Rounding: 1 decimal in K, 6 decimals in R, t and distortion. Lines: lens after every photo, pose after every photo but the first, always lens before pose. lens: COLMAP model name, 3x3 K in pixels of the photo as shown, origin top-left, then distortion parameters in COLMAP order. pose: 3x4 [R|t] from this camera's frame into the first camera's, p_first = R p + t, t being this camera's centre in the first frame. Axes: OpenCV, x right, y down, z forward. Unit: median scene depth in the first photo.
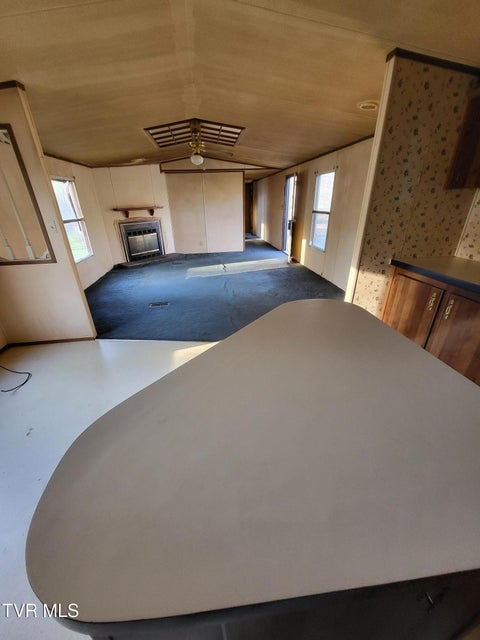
lens RADIAL K [[251.6, 0, 234.1], [0, 251.6, 319.7], [0, 0, 1]] dist [-0.000124, -0.000220]
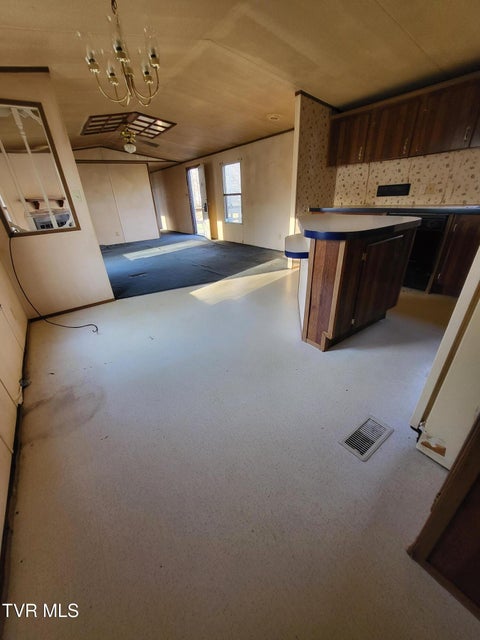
lens RADIAL K [[251.6, 0, 234.1], [0, 251.6, 319.7], [0, 0, 1]] dist [-0.000124, -0.000220]
pose [[0.877565, -0.234531, 0.418181, -0.625549], [0.234836, 0.970666, 0.051574, 0.250910], [-0.418010, 0.052945, 0.906898, -0.271815]]
